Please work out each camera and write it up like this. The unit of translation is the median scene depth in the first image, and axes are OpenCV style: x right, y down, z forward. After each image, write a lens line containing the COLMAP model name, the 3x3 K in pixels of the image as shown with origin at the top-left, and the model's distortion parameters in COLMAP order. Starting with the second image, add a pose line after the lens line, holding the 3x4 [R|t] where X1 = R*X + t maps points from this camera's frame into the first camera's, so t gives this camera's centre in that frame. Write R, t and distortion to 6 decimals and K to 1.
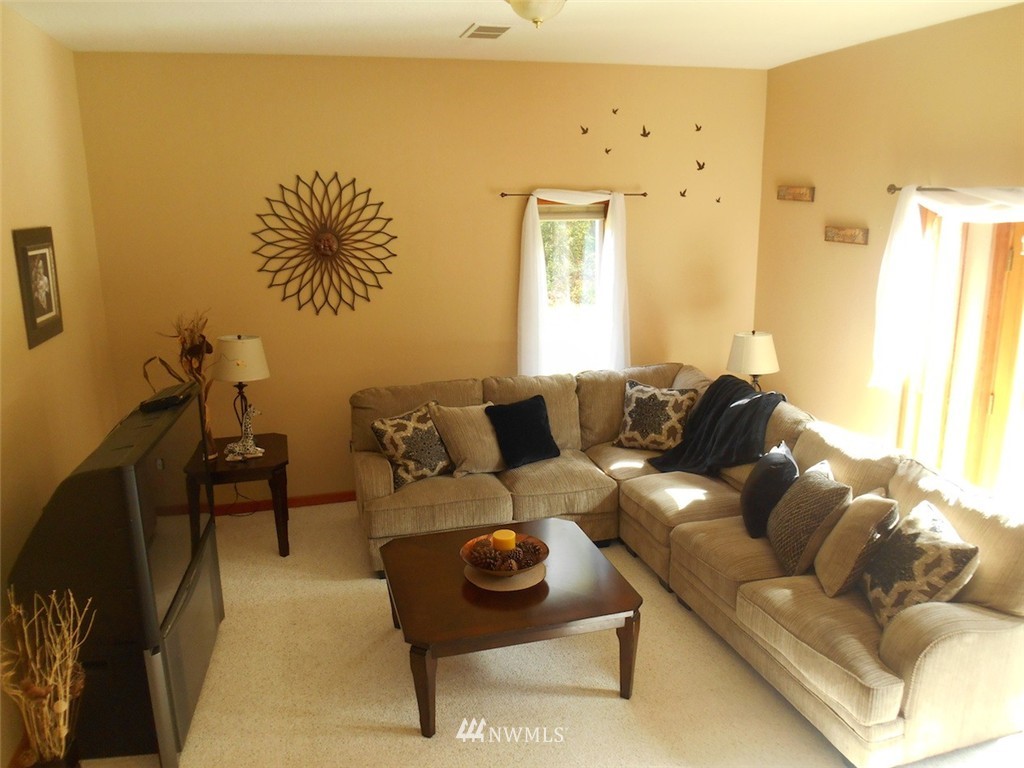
lens RADIAL K [[797.5, 0, 516.6], [0, 797.5, 382.3], [0, 0, 1]] dist [-0.023152, -0.004818]
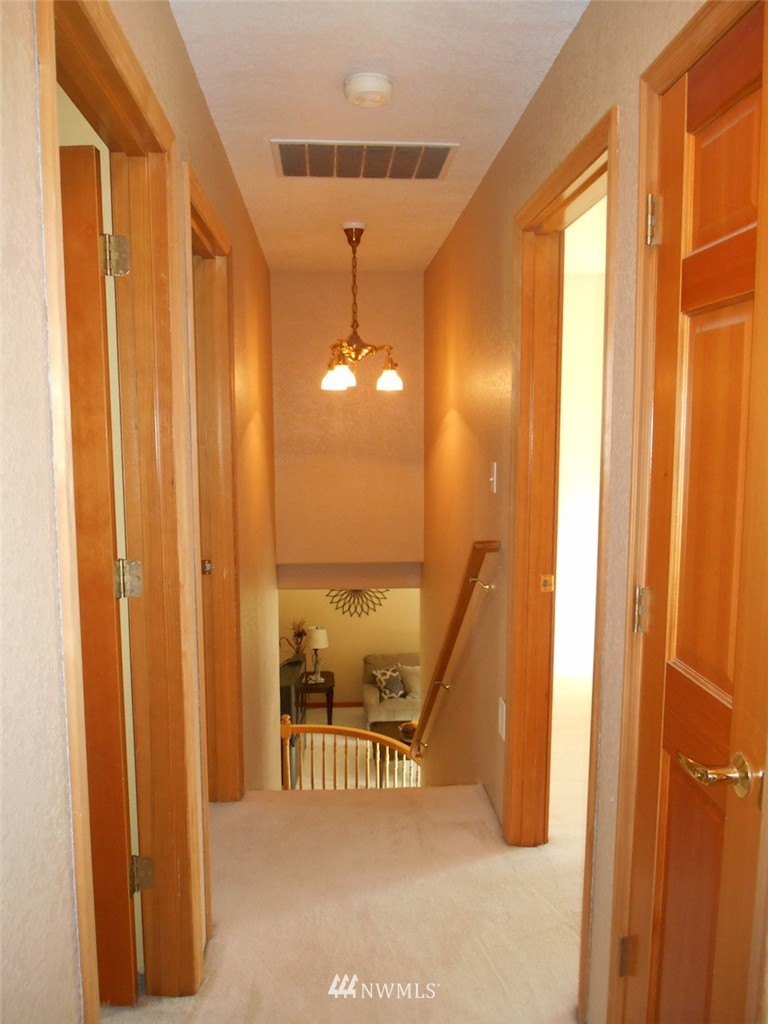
lens RADIAL K [[797.5, 0, 380.5], [0, 797.5, 511.5], [0, 0, 1]] dist [-0.023152, -0.004818]
pose [[0.976950, 0.031836, -0.211082, 0.299889], [-0.056436, 0.992154, -0.111561, -0.145520], [0.205874, 0.120902, 0.971081, -1.221394]]
